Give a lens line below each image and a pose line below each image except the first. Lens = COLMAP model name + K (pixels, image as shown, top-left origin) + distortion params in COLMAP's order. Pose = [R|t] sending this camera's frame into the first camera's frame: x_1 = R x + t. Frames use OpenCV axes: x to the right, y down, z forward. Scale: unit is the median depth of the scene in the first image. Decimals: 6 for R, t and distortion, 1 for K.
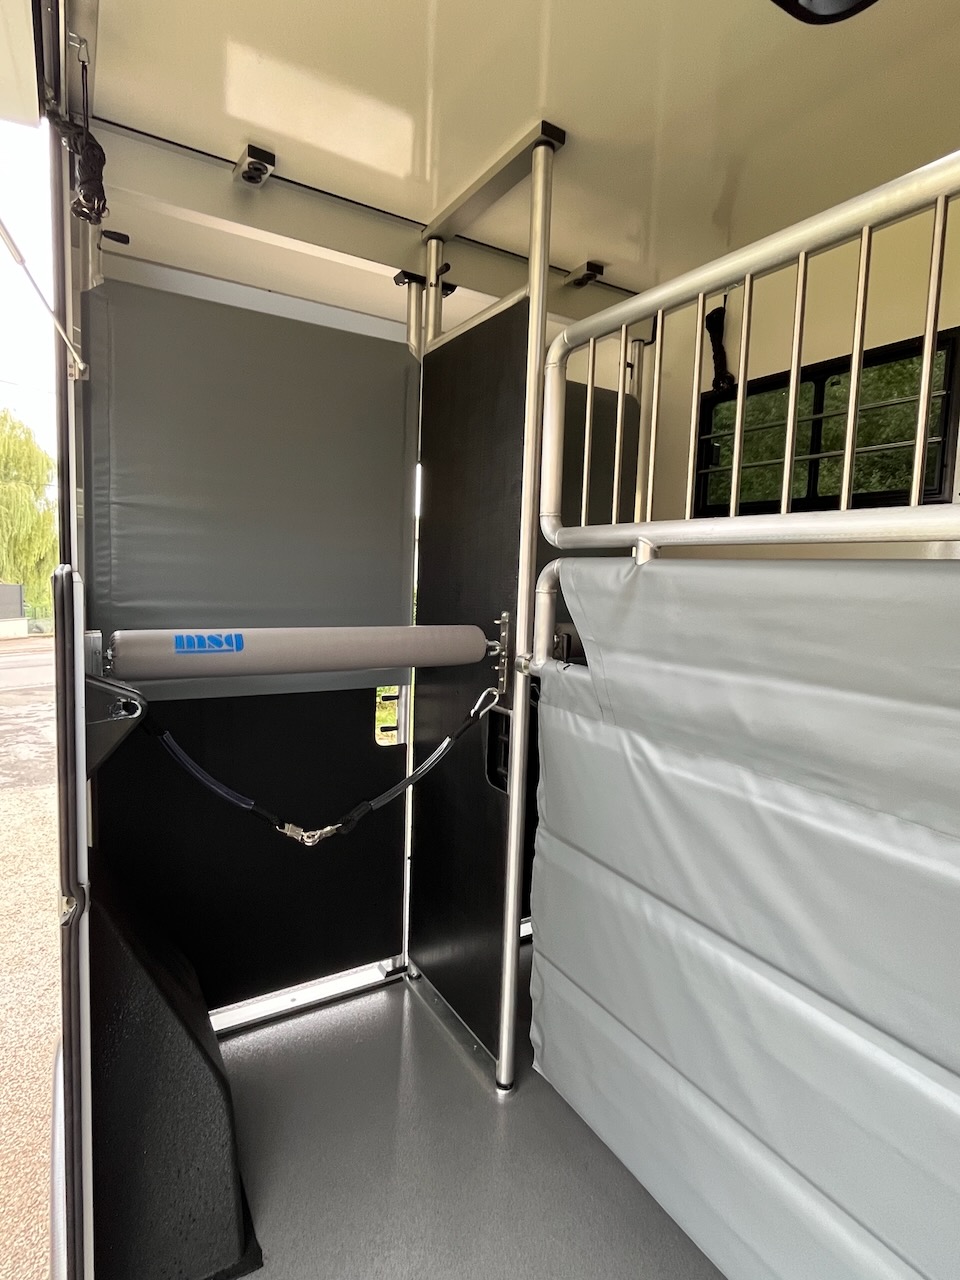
lens RADIAL K [[675.0, 0, 480.0], [0, 675.0, 640.0], [0, 0, 1]] dist [0.020600, 0.000078]
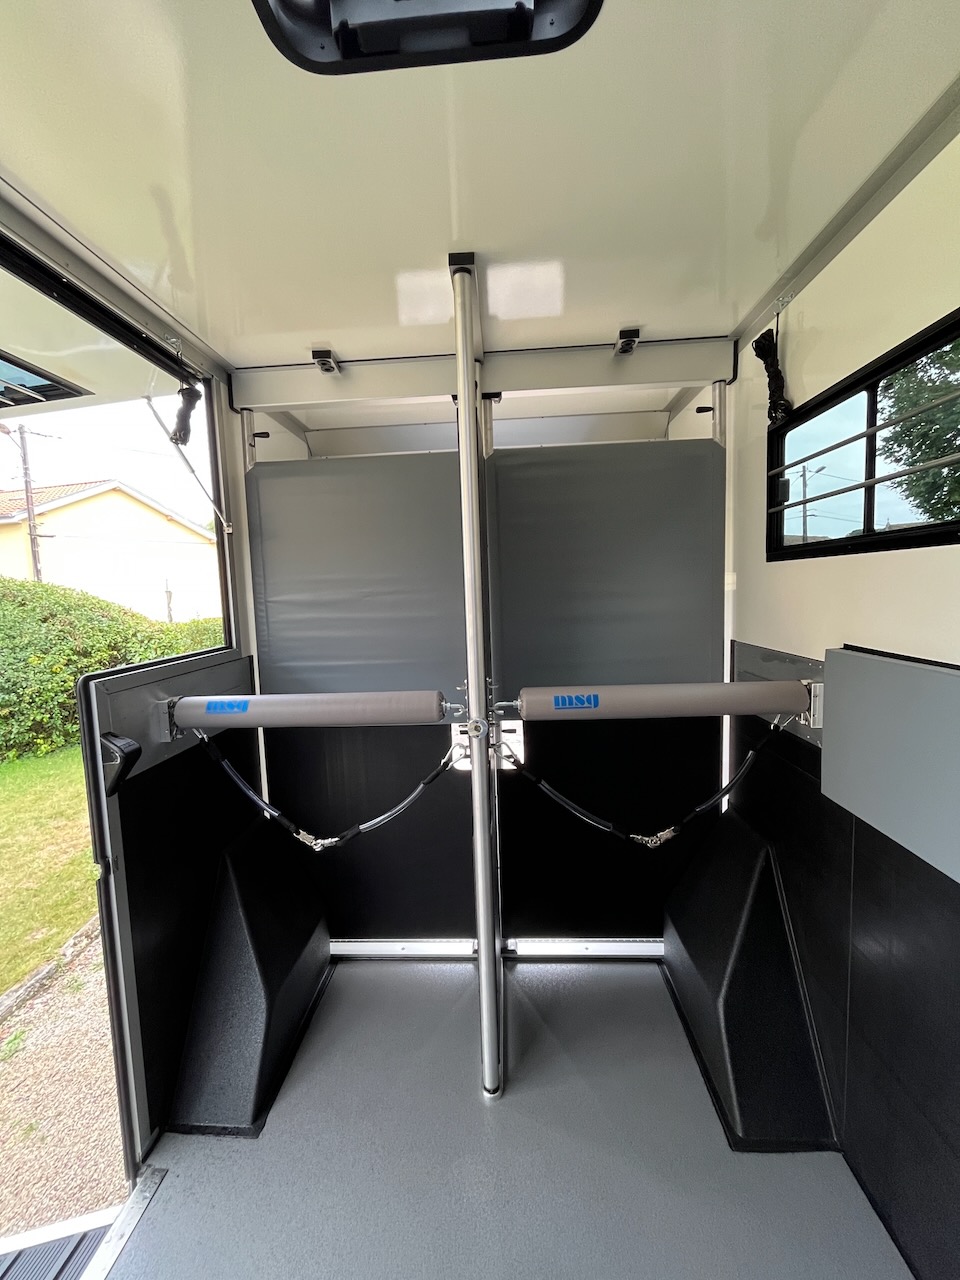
lens RADIAL K [[519.4, 0, 480.0], [0, 519.4, 640.0], [0, 0, 1]] dist [0.010066, -0.000041]
pose [[0.825581, -0.008957, -0.564212, 0.540123], [0.007278, 0.999960, -0.005226, -0.099536], [0.564236, 0.000208, 0.825613, 0.272138]]
